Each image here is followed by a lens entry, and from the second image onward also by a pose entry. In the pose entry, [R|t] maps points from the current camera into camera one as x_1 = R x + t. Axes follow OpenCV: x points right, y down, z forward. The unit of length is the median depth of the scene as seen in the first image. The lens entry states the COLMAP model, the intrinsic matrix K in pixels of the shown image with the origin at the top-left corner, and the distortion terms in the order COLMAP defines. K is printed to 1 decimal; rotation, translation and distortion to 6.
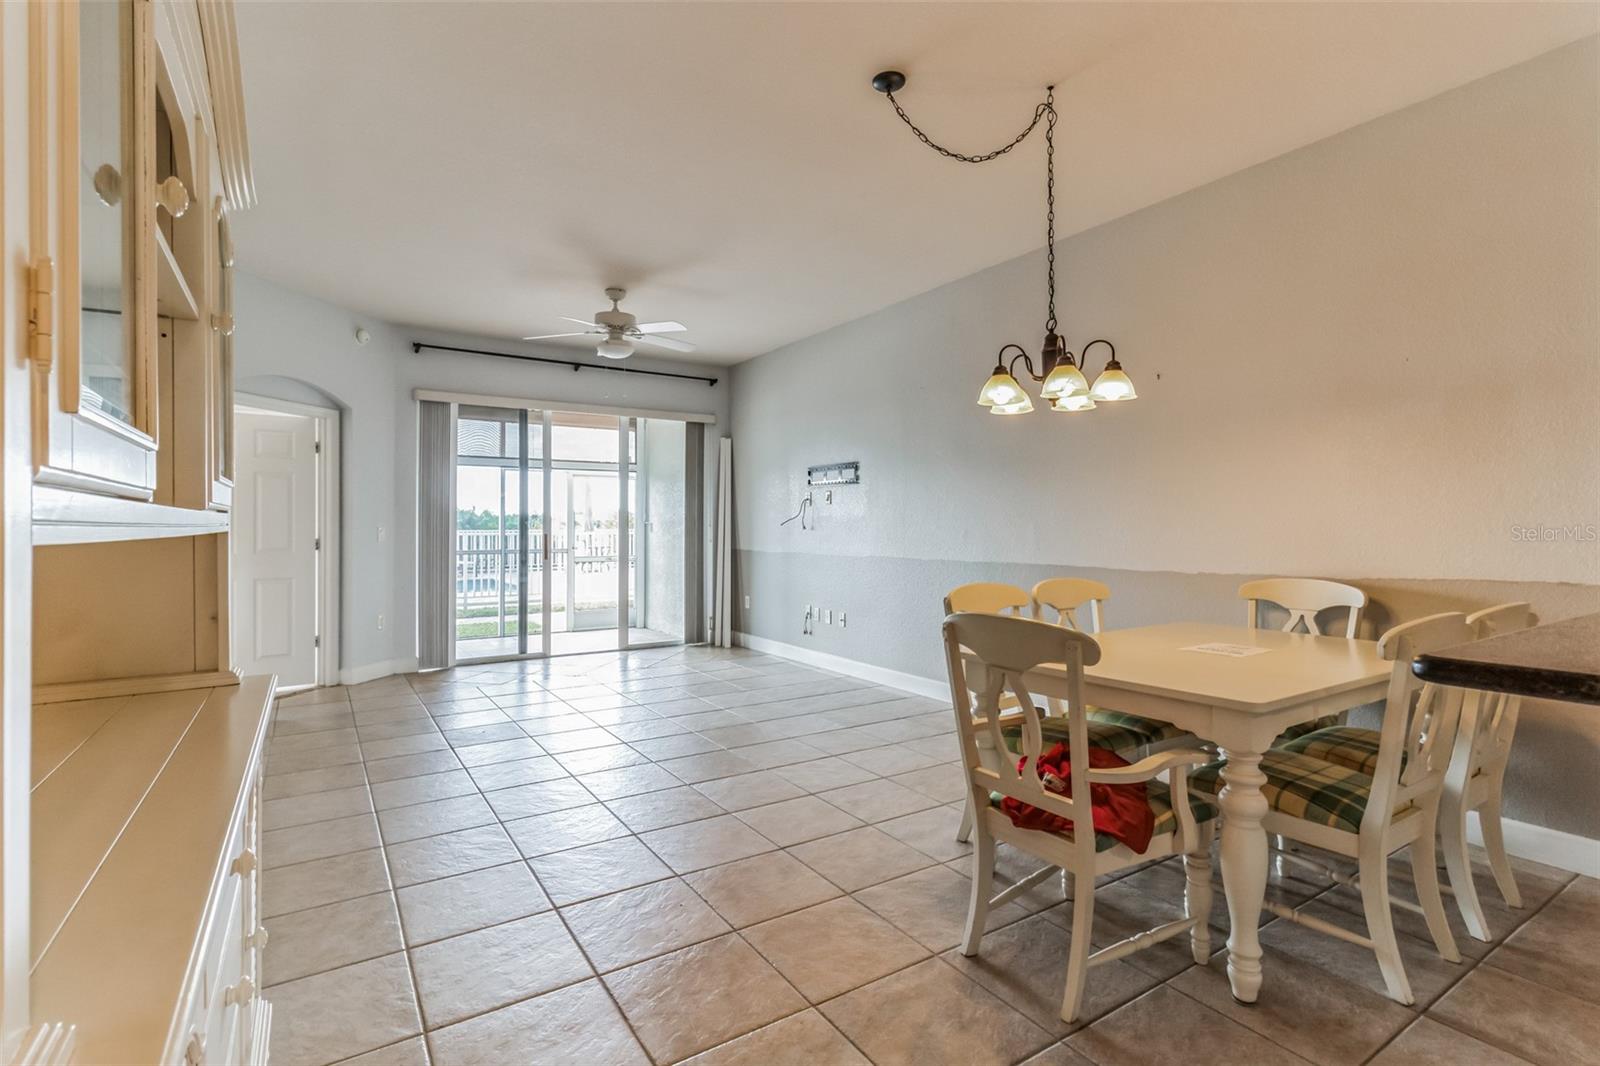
lens RADIAL K [[759.7, 0, 800.0], [0, 759.7, 533.0], [0, 0, 1]] dist [0.000848, 0.000238]
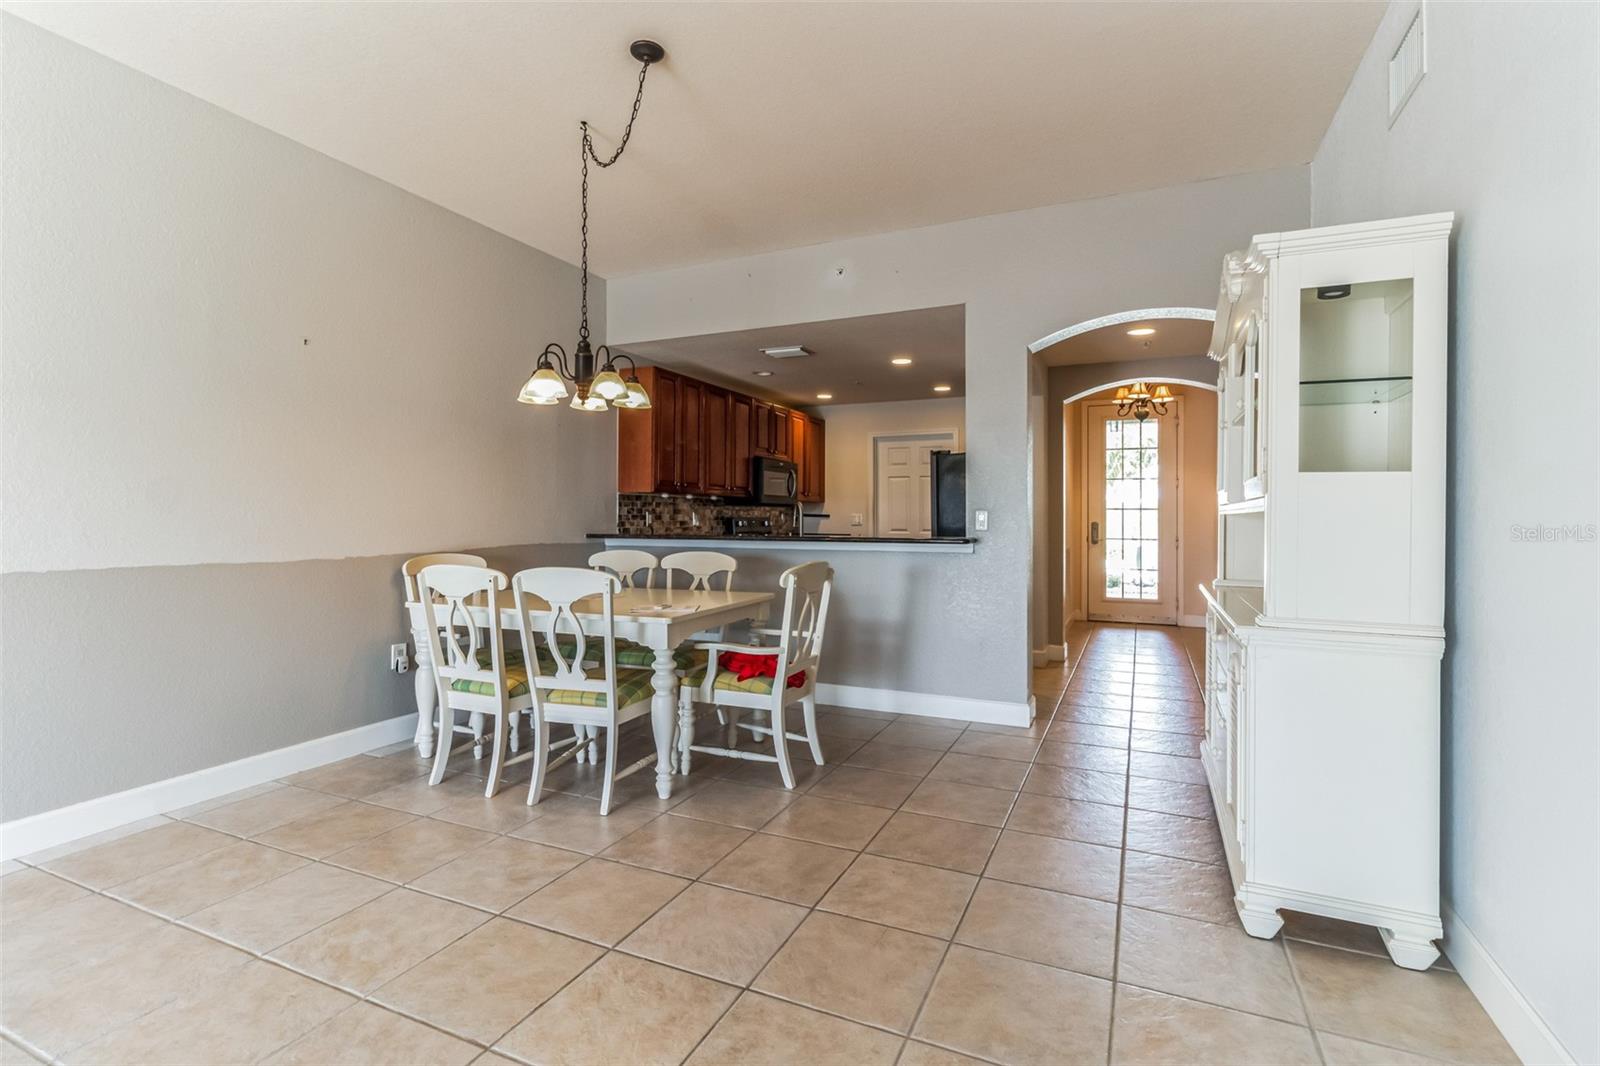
lens RADIAL K [[737.9, 0, 807.8], [0, 737.9, 518.6], [0, 0, 1]] dist [0.000214, 0.000168]
pose [[-0.542800, -0.003085, 0.839857, -0.759455], [0.002872, 0.999981, 0.005529, -0.000432], [-0.839857, 0.005413, -0.542780, 1.284146]]
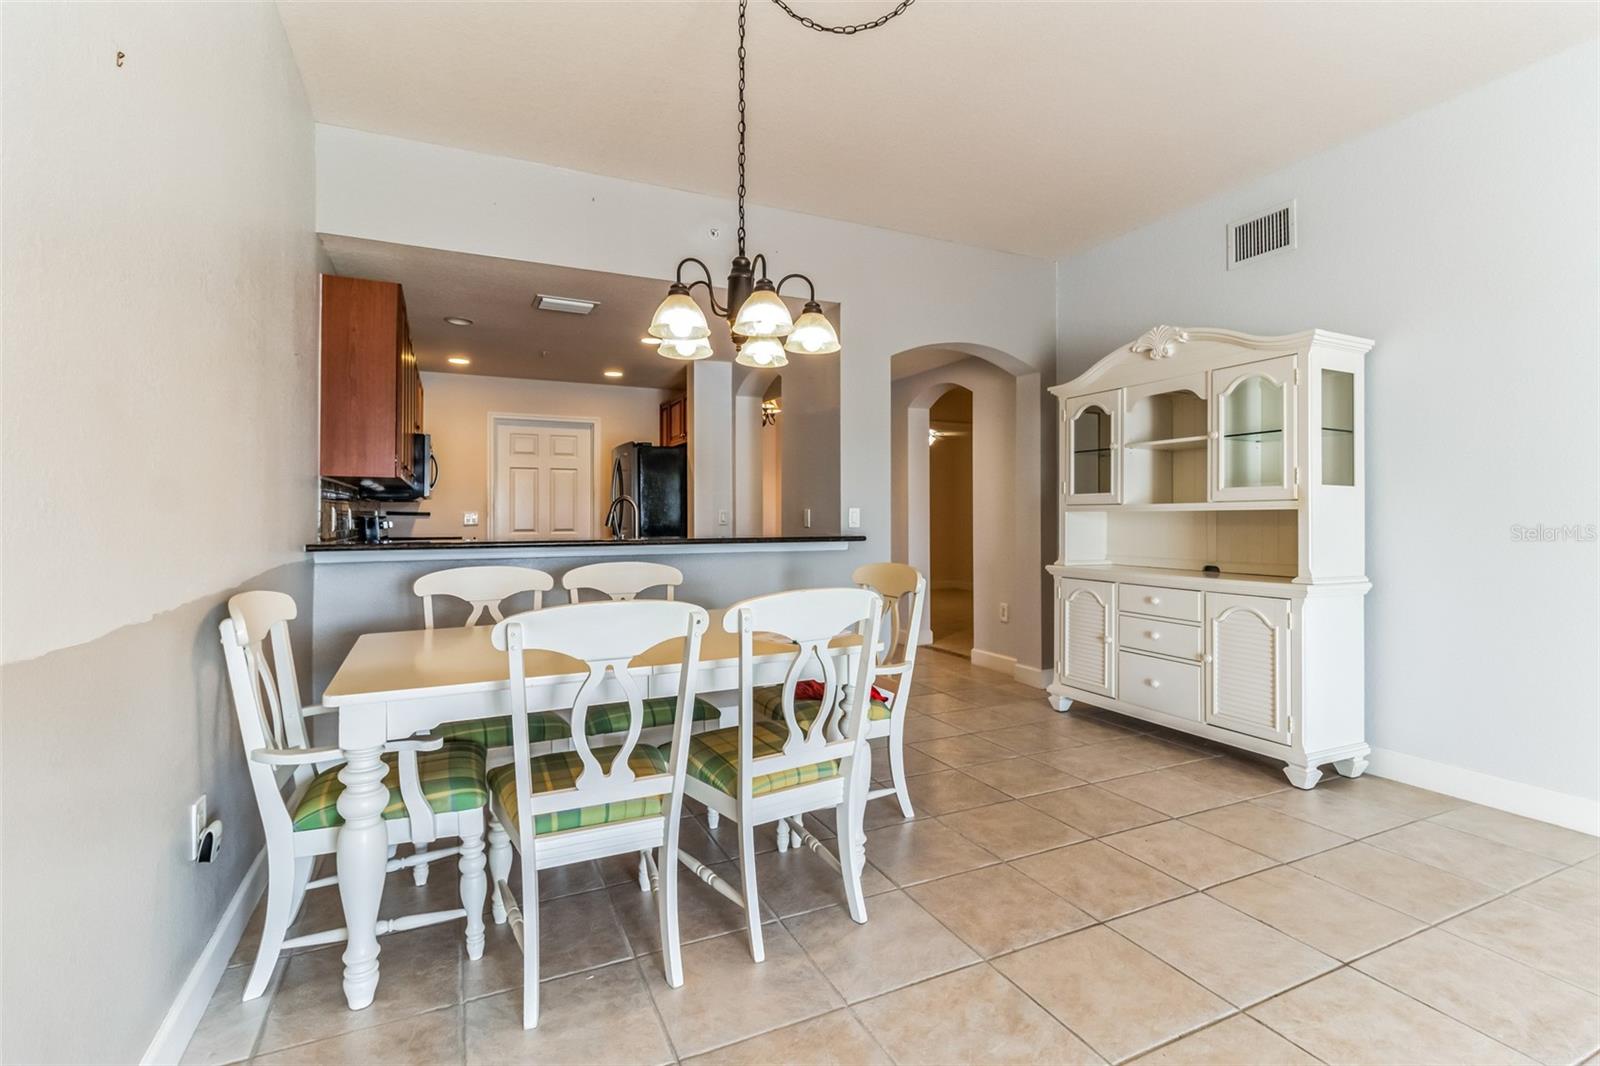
lens RADIAL K [[740.1, 0, 800.3], [0, 740.1, 522.9], [0, 0, 1]] dist [0.002530, 0.000985]
pose [[-0.991227, 0.000152, 0.132171, 0.171681], [0.002123, 0.999889, 0.014771, -0.000270], [-0.132154, 0.014922, -0.991117, 1.694898]]
